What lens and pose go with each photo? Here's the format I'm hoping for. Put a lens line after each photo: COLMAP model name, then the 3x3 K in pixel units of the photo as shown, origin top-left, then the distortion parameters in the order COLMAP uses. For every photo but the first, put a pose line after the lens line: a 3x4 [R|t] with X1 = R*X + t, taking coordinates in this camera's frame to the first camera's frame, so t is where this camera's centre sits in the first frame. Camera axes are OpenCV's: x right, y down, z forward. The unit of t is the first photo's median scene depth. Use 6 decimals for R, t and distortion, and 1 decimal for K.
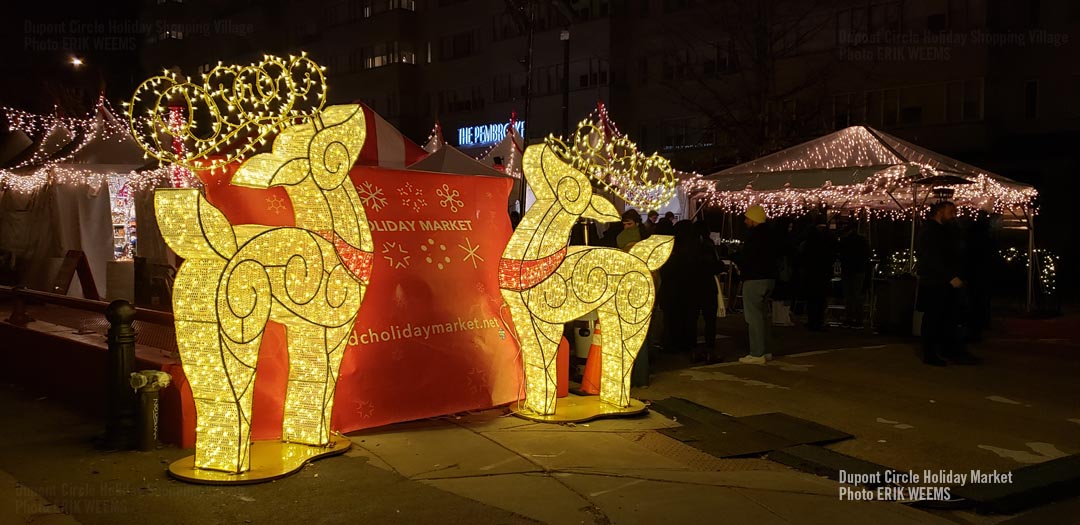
lens RADIAL K [[843.7, 0, 540.0], [0, 843.7, 262.5], [0, 0, 1]] dist [0.007905, 0.000600]
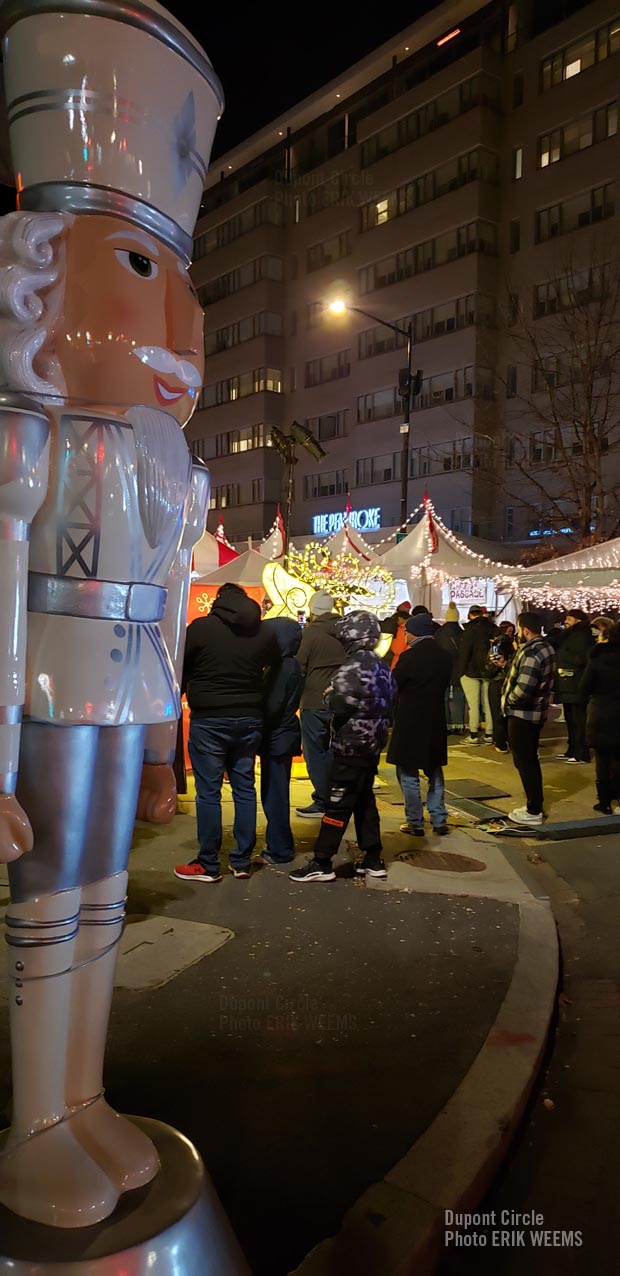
lens RADIAL K [[996.9, 0, 310.0], [0, 996.9, 638.0], [0, 0, 1]] dist [0.007905, 0.000600]
pose [[0.986339, 0.011651, -0.164317, 0.116598], [-0.013782, 0.999835, -0.011834, -0.002798], [0.164152, 0.013938, 0.986337, -0.190532]]
